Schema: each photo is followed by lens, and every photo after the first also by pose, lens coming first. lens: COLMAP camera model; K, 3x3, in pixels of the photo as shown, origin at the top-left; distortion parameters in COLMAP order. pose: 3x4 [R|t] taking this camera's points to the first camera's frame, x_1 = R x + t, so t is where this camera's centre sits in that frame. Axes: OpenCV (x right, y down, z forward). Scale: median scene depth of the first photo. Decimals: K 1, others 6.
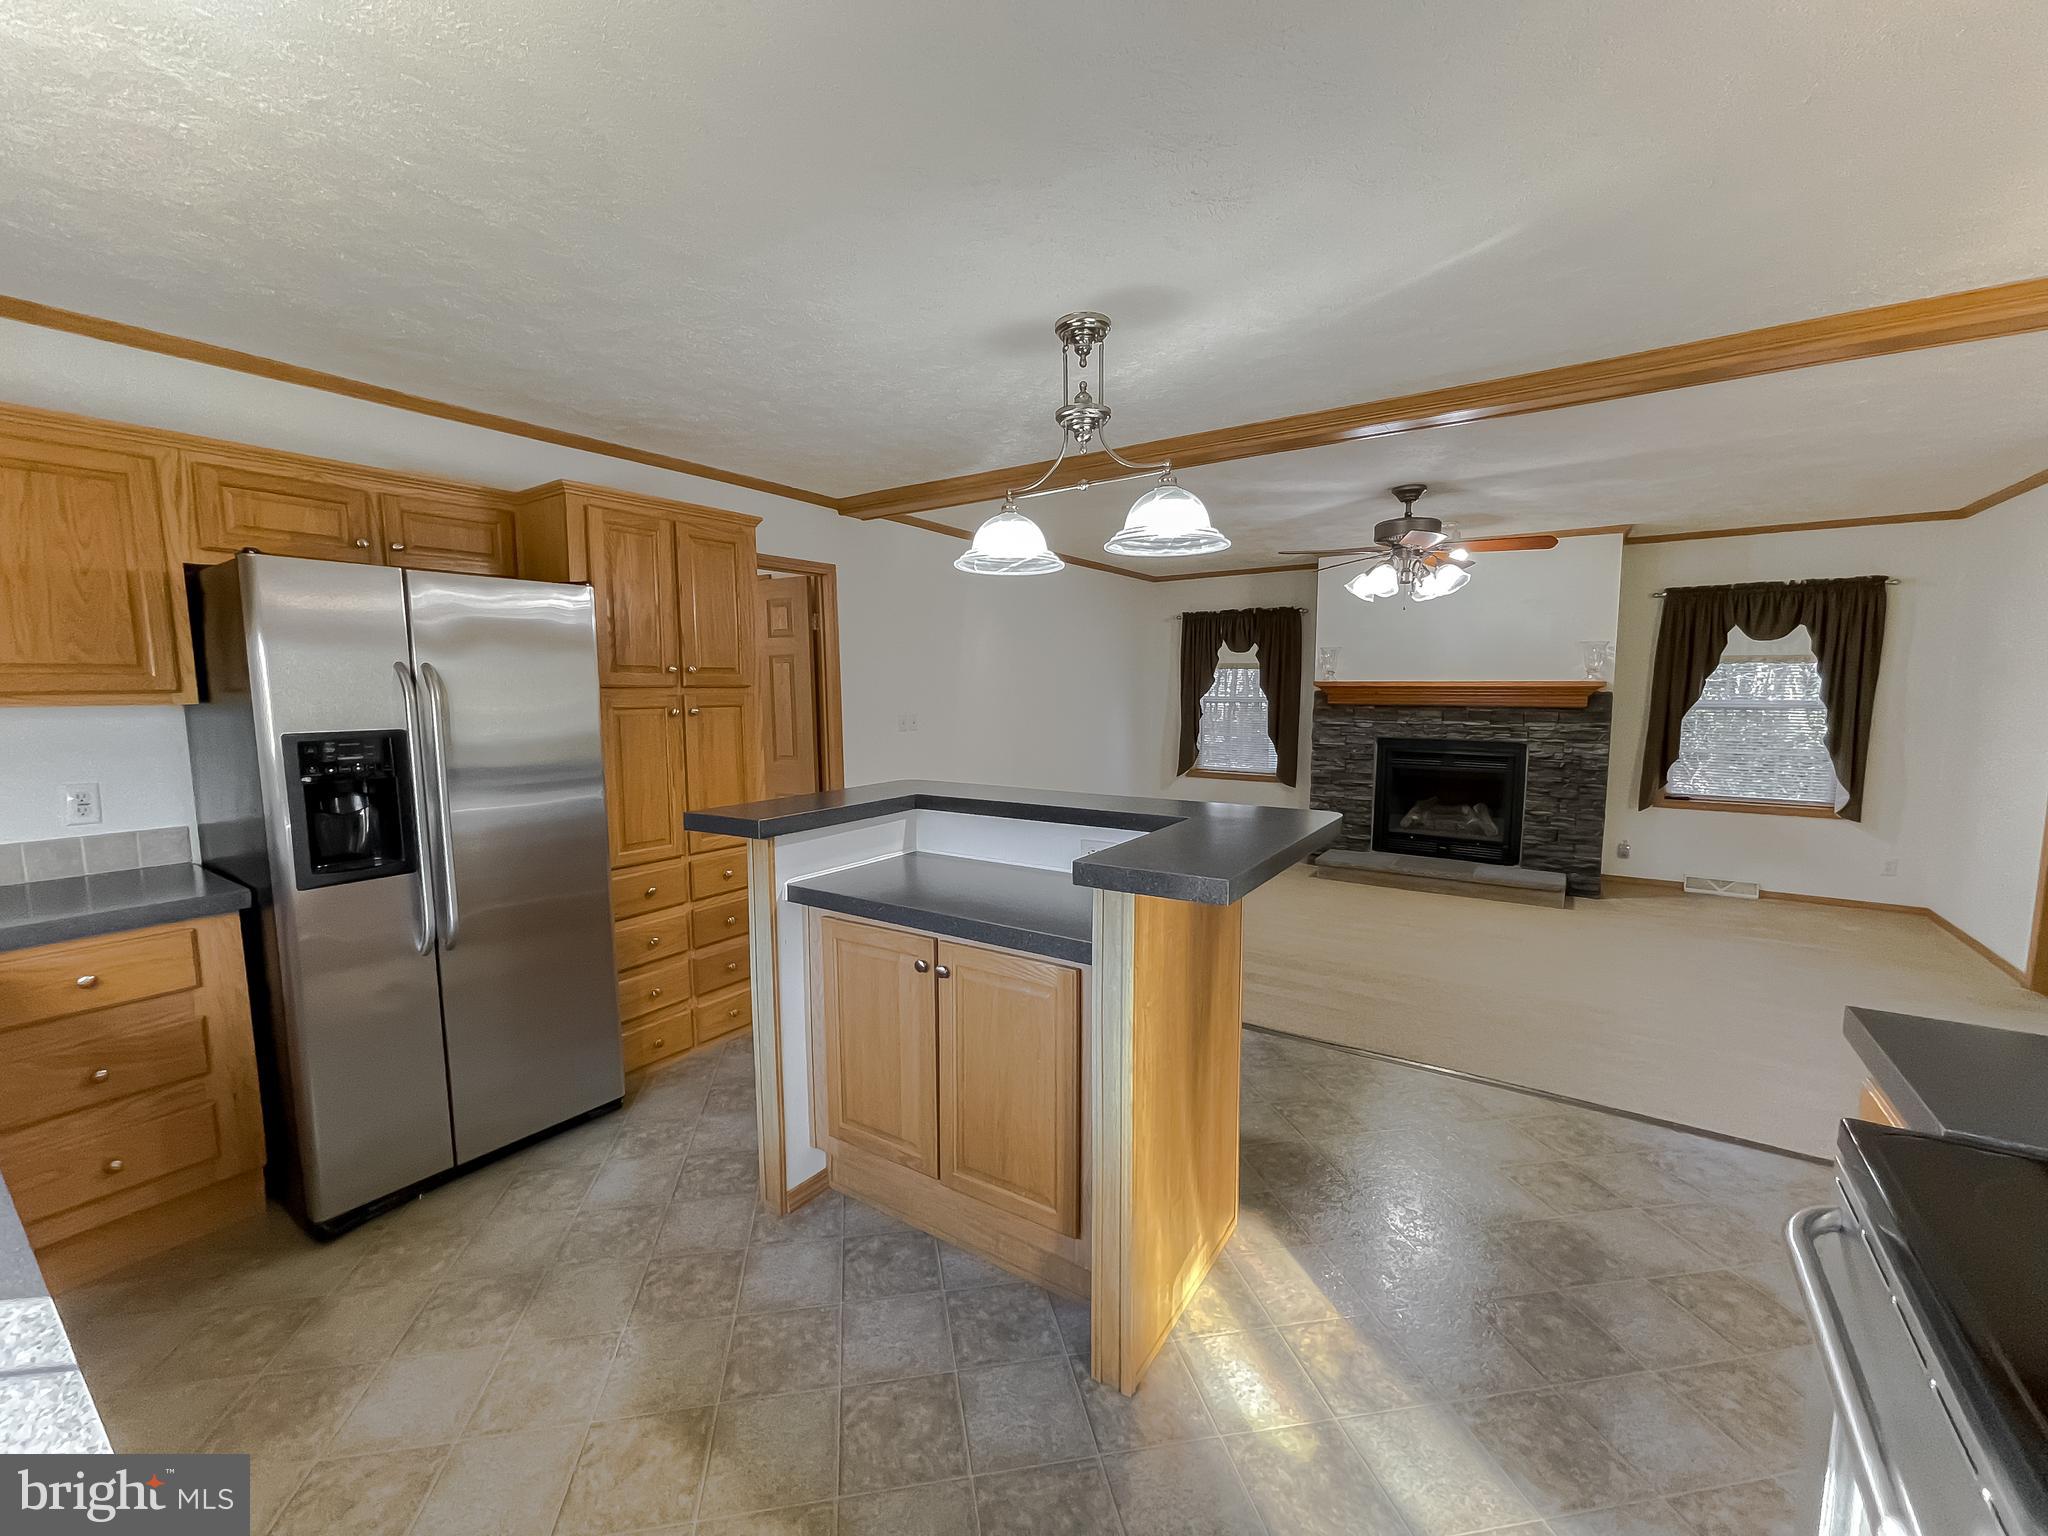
lens RADIAL K [[841.3, 0, 1018.0], [0, 841.3, 774.1], [0, 0, 1]] dist [0.000065, 0.000420]
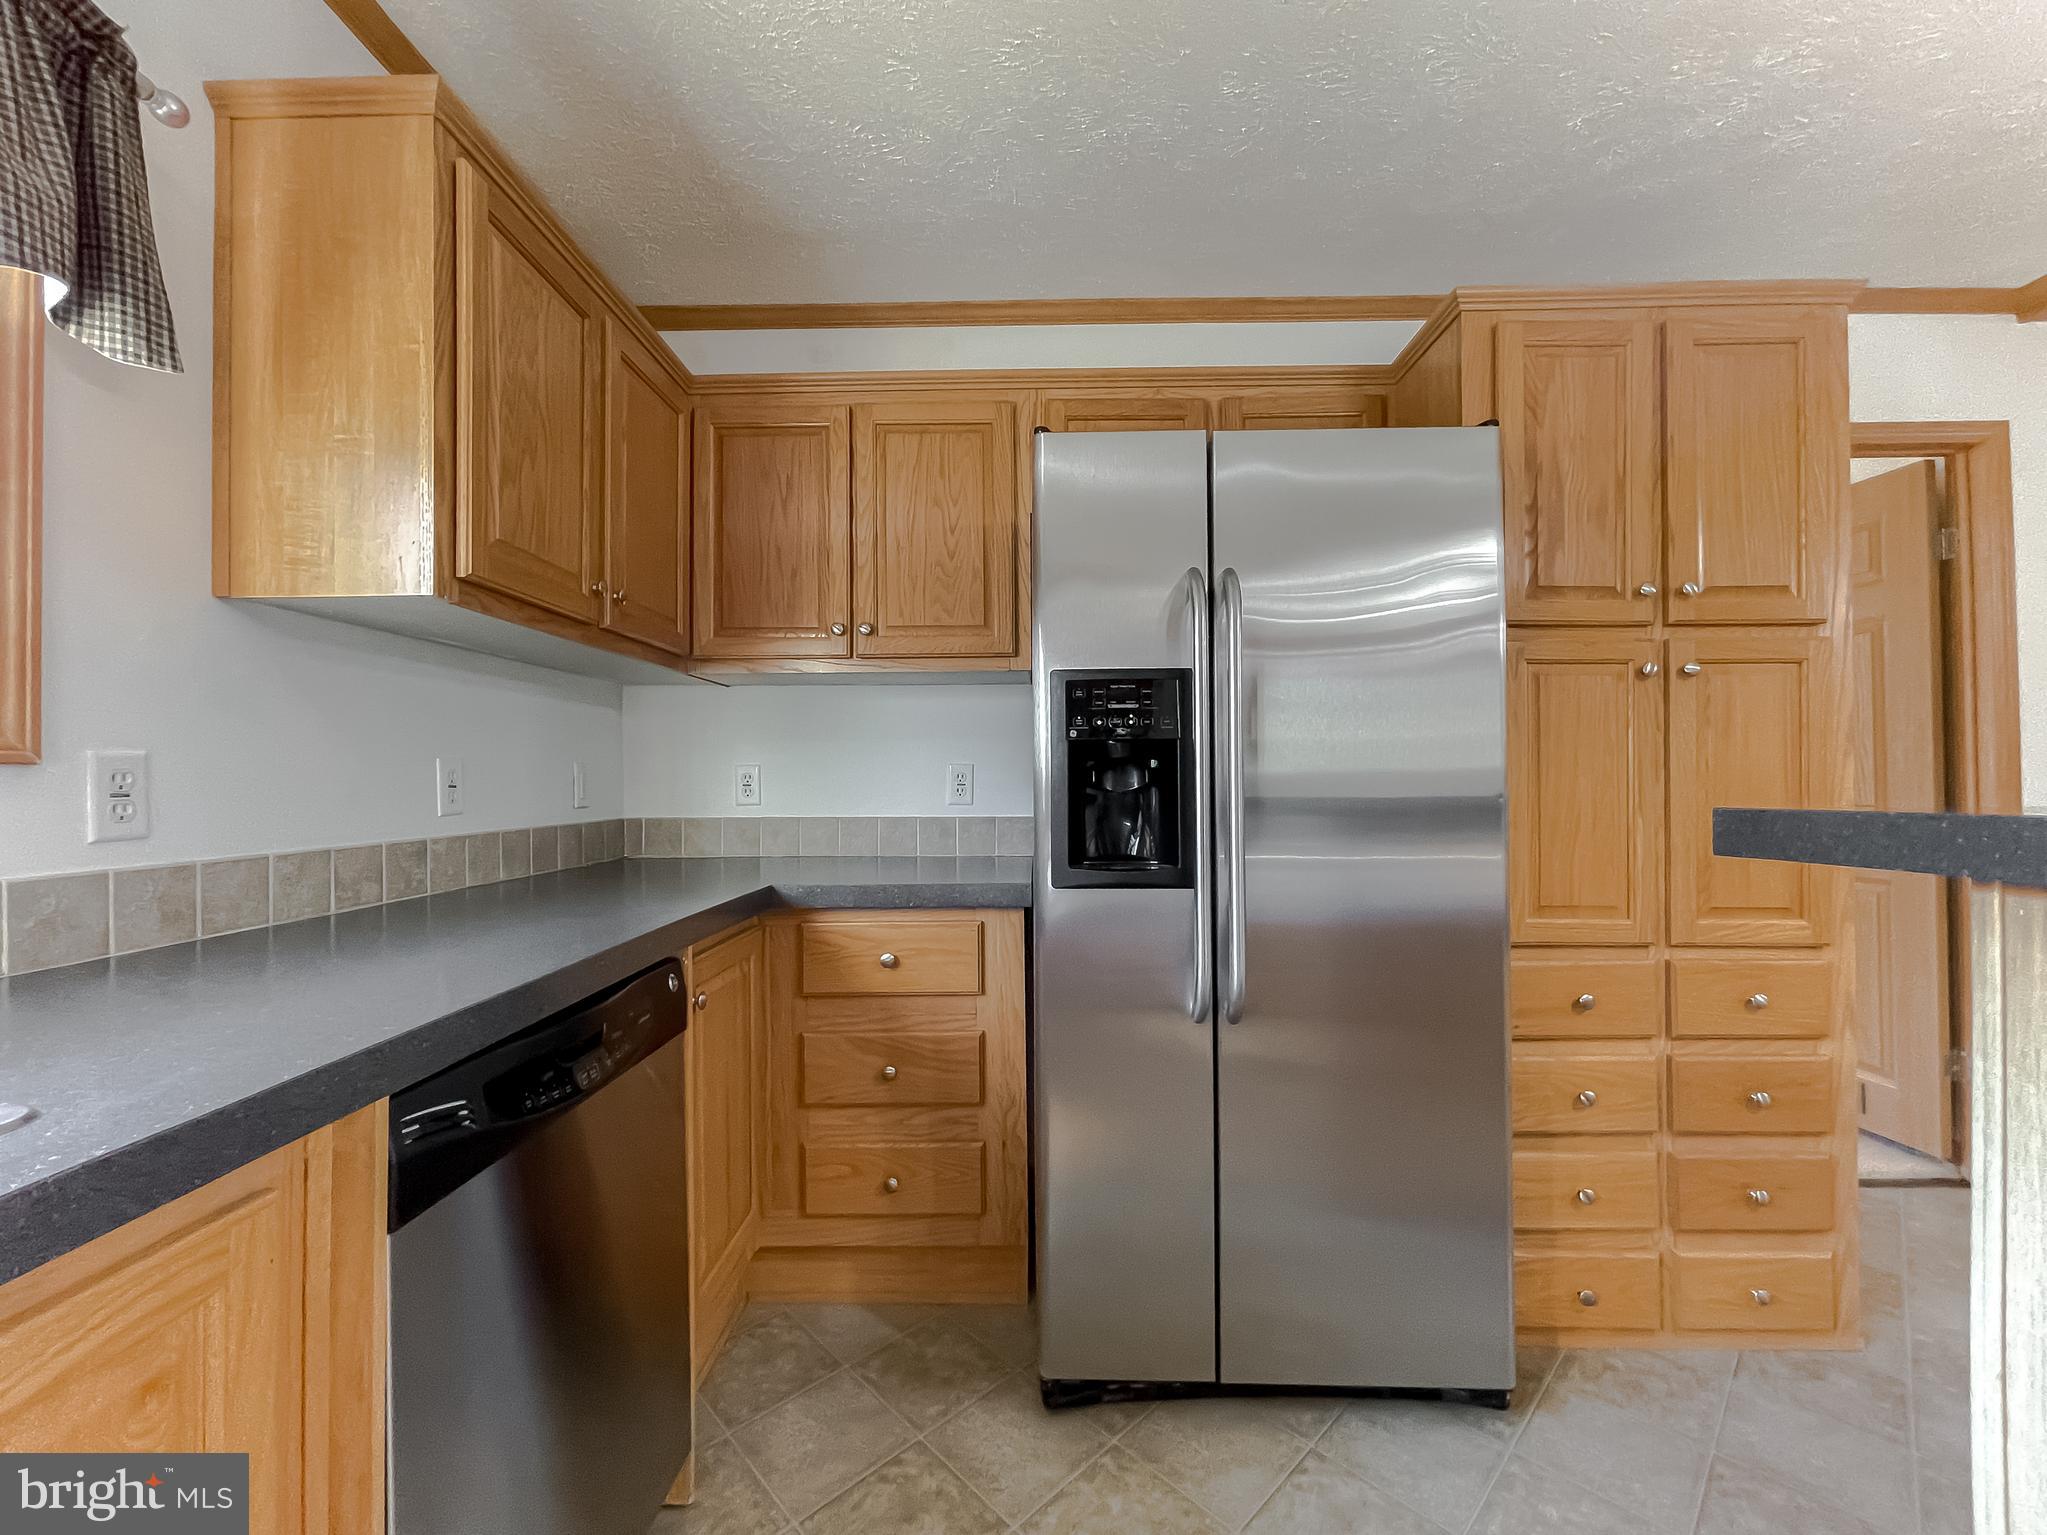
lens RADIAL K [[840.9, 0, 1017.5], [0, 840.9, 773.6], [0, 0, 1]] dist [0.000065, 0.000420]
pose [[0.550396, -0.005515, -0.834886, -0.197154], [-0.087351, 0.994110, -0.064153, 0.064765], [0.830322, 0.108238, 0.546672, 0.412174]]
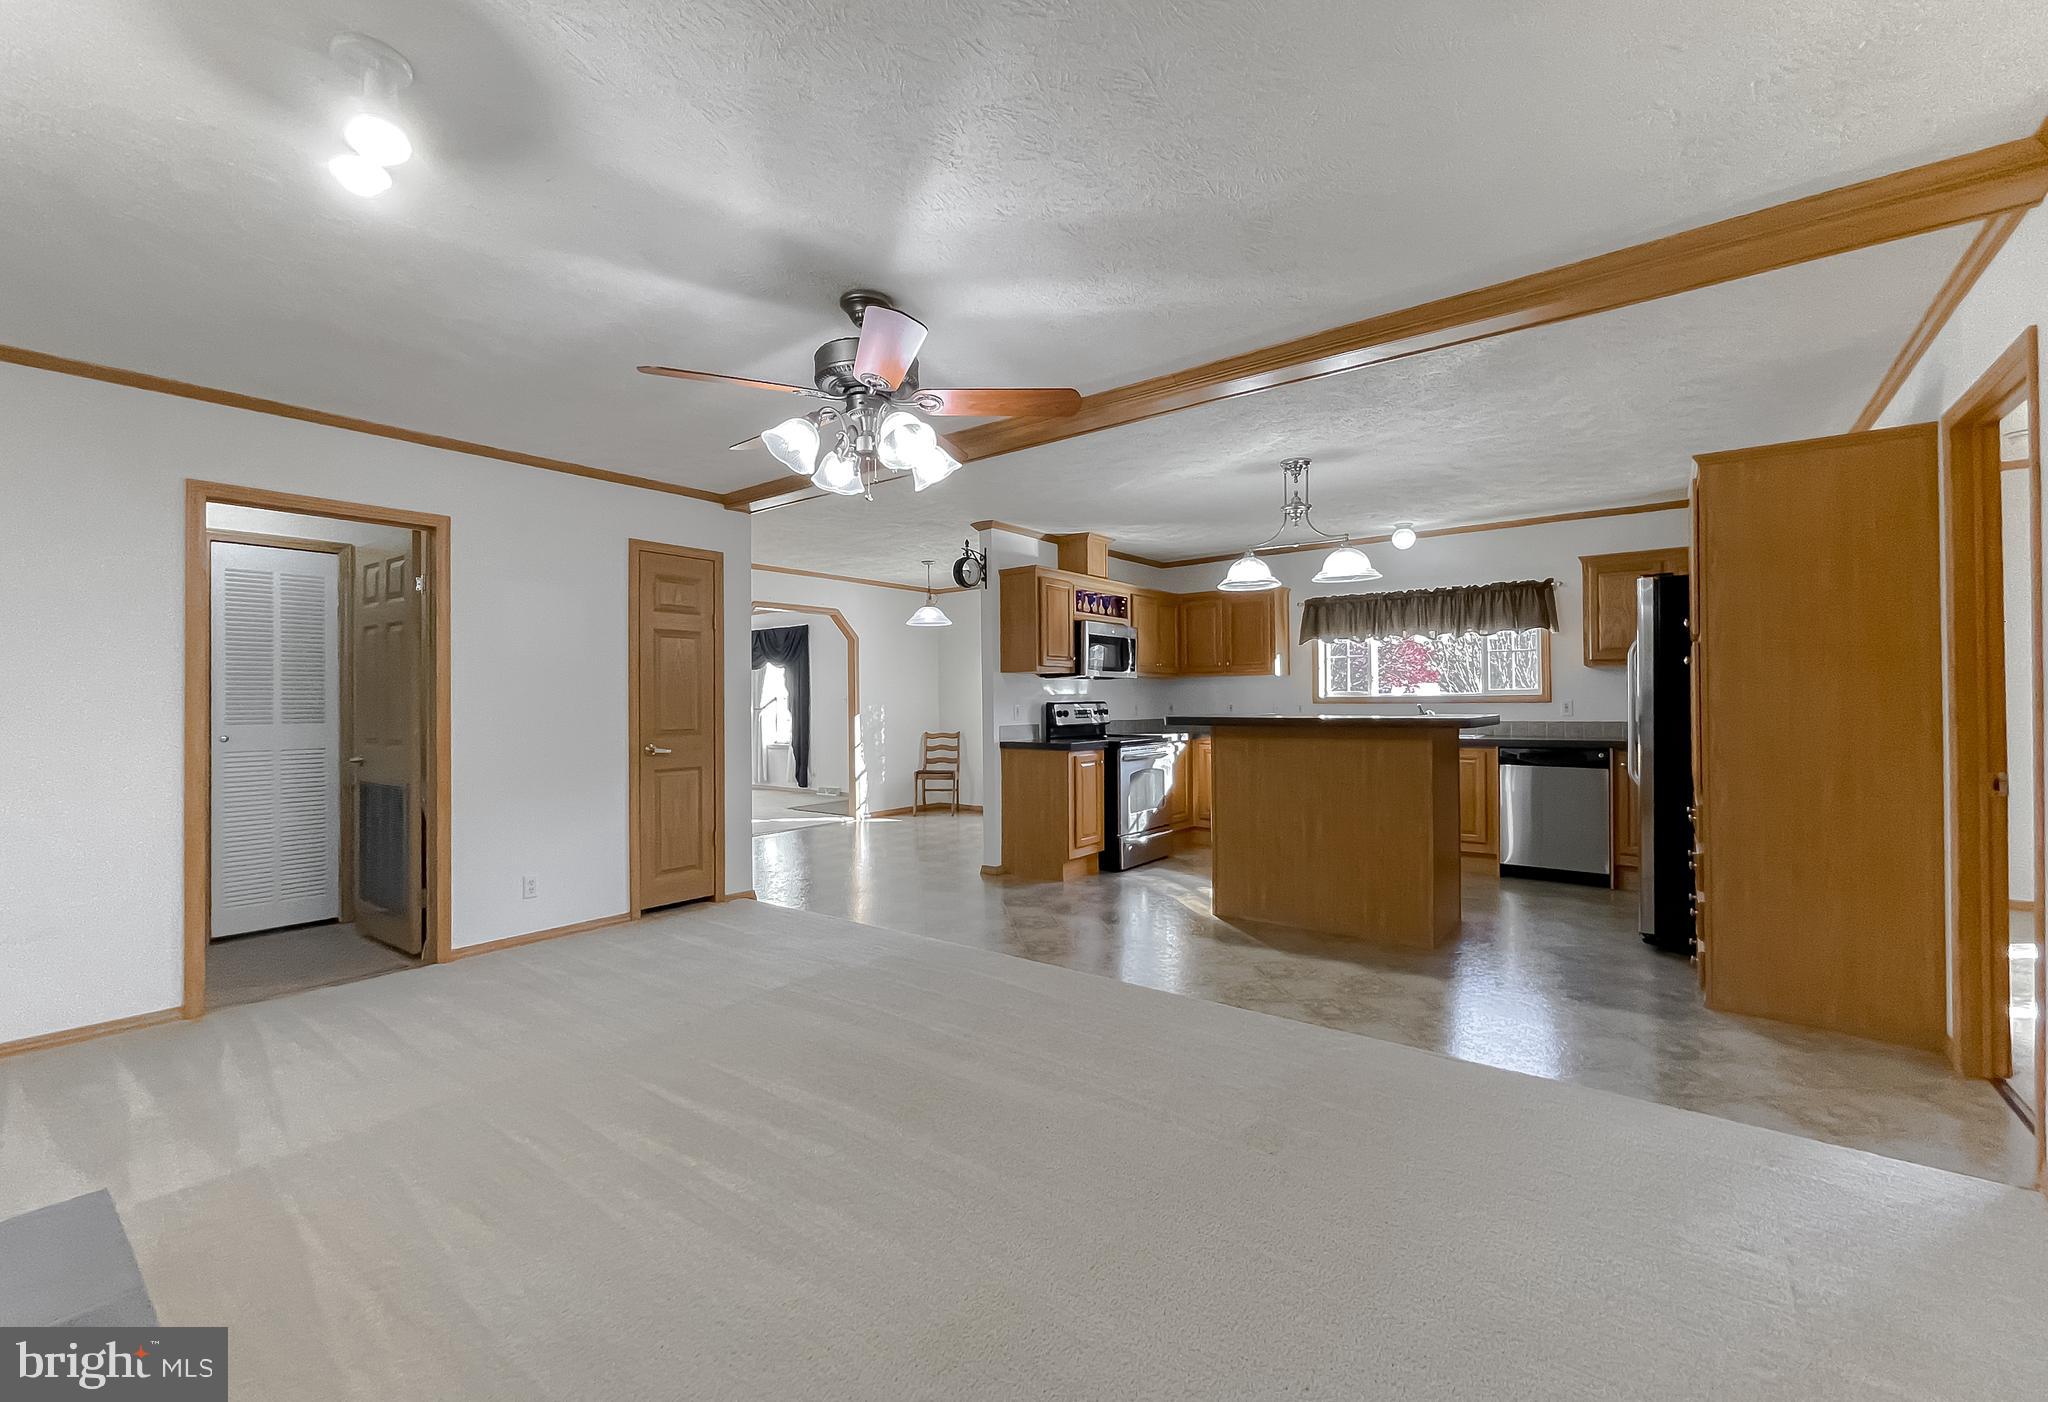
lens RADIAL K [[846.6, 0, 1024.0], [0, 846.6, 701.0], [0, 0, 1]] dist [0.000090, 0.000003]
pose [[-0.998539, 0.012630, 0.052546, 0.473945], [0.018158, 0.994191, 0.106088, -0.167870], [-0.050901, 0.106887, -0.992967, 2.355711]]
